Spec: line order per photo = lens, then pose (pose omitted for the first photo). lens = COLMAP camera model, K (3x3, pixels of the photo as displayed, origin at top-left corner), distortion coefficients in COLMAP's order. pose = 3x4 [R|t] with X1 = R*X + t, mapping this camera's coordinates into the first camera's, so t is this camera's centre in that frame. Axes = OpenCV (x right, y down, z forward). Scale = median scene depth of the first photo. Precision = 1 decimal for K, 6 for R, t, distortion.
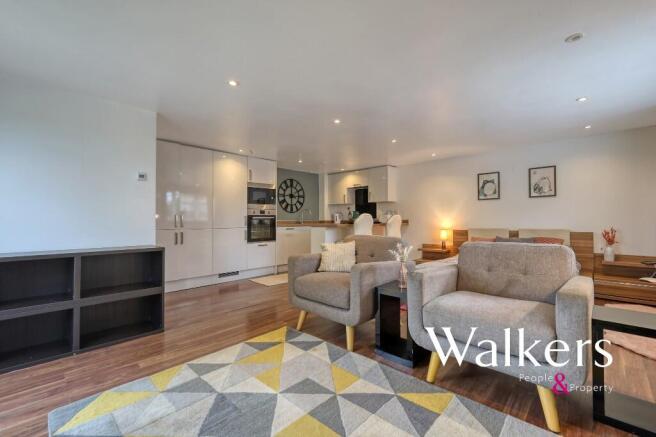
lens RADIAL K [[290.0, 0, 330.7], [0, 290.0, 217.2], [0, 0, 1]] dist [-0.000435, -0.000389]
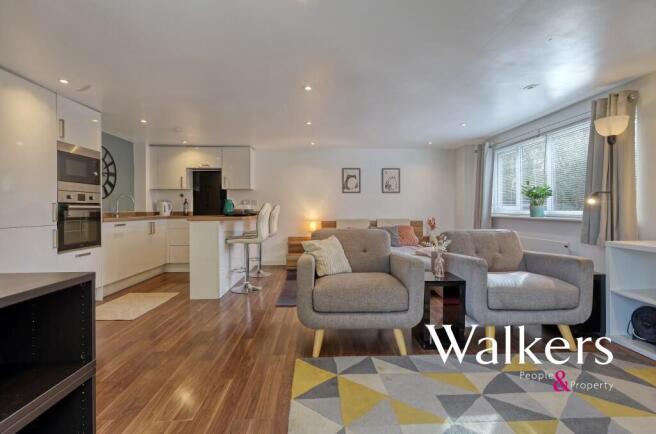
lens RADIAL K [[318.6, 0, 330.1], [0, 318.6, 213.2], [0, 0, 1]] dist [-0.003848, -0.000801]
pose [[0.692168, -0.002223, 0.721733, -0.370496], [-0.009673, 0.999877, 0.012356, 0.001977], [-0.721671, -0.015533, 0.692061, 0.221029]]
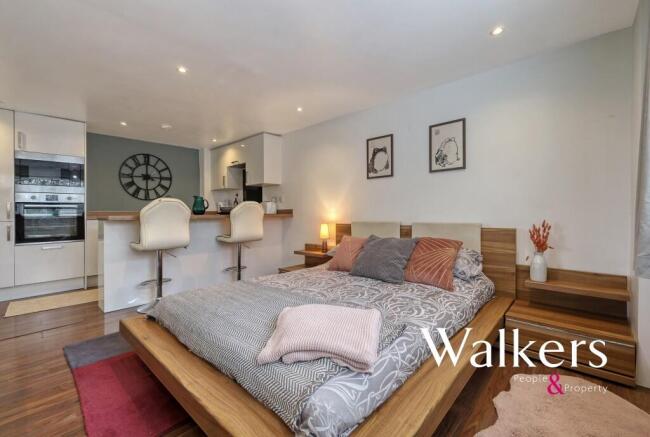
lens RADIAL K [[287.3, 0, 335.0], [0, 287.3, 214.0], [0, 0, 1]] dist [-0.000435, -0.000389]
pose [[0.999696, -0.000665, 0.024632, 0.419054], [0.000281, 0.999879, 0.015579, 0.010699], [-0.024640, -0.015567, 0.999575, 0.345358]]
